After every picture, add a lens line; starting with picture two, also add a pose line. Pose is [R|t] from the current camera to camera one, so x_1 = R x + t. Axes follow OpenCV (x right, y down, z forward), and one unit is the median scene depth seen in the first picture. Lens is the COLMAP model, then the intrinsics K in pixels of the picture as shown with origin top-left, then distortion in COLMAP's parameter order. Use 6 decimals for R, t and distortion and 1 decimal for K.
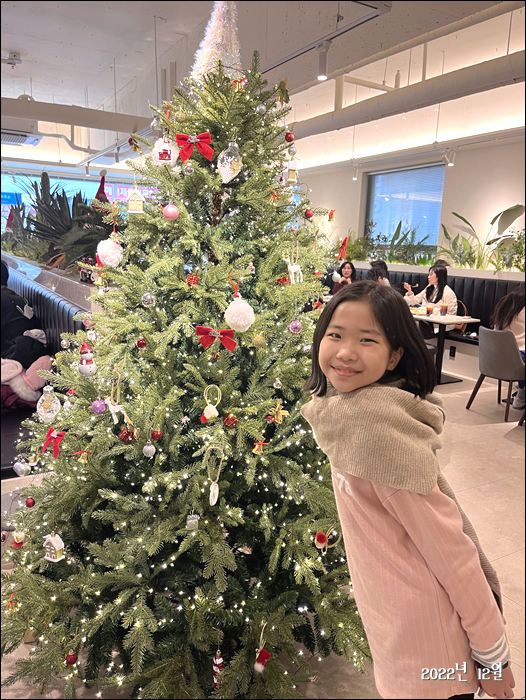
lens RADIAL K [[532.9, 0, 258.9], [0, 532.9, 353.9], [0, 0, 1]] dist [0.067738, -0.088323]
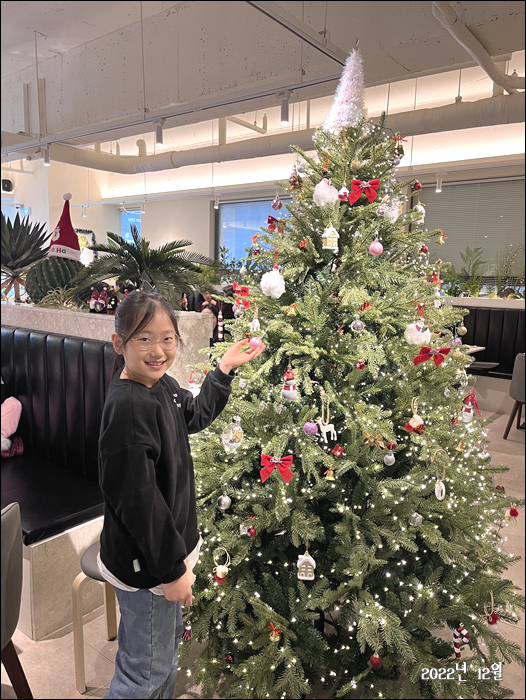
lens RADIAL K [[532.9, 0, 262.9], [0, 532.9, 353.0], [0, 0, 1]] dist [0.067738, -0.088323]
pose [[0.925807, -0.062408, 0.372809, -0.242243], [0.078709, 0.996486, -0.028649, -0.008701], [-0.369711, 0.055867, 0.927466, 0.013491]]
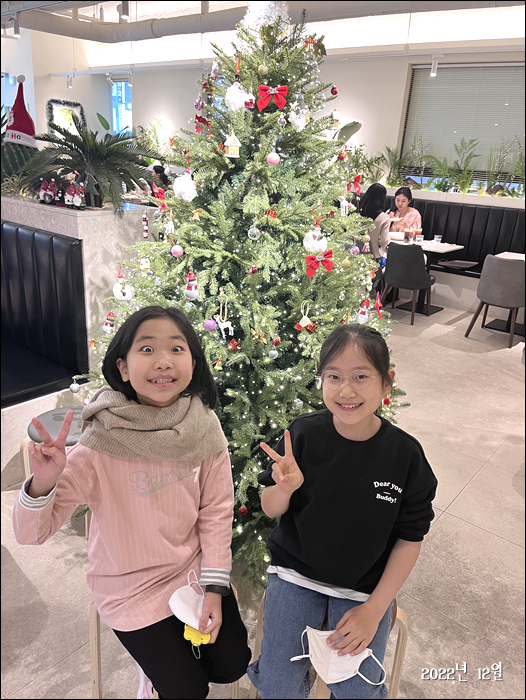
lens RADIAL K [[532.9, 0, 262.0], [0, 532.9, 352.4], [0, 0, 1]] dist [0.067738, -0.088323]
pose [[0.934347, -0.102193, 0.341398, -0.189657], [0.043166, 0.983402, 0.176231, -0.014591], [-0.353741, -0.149924, 0.923250, -0.050586]]
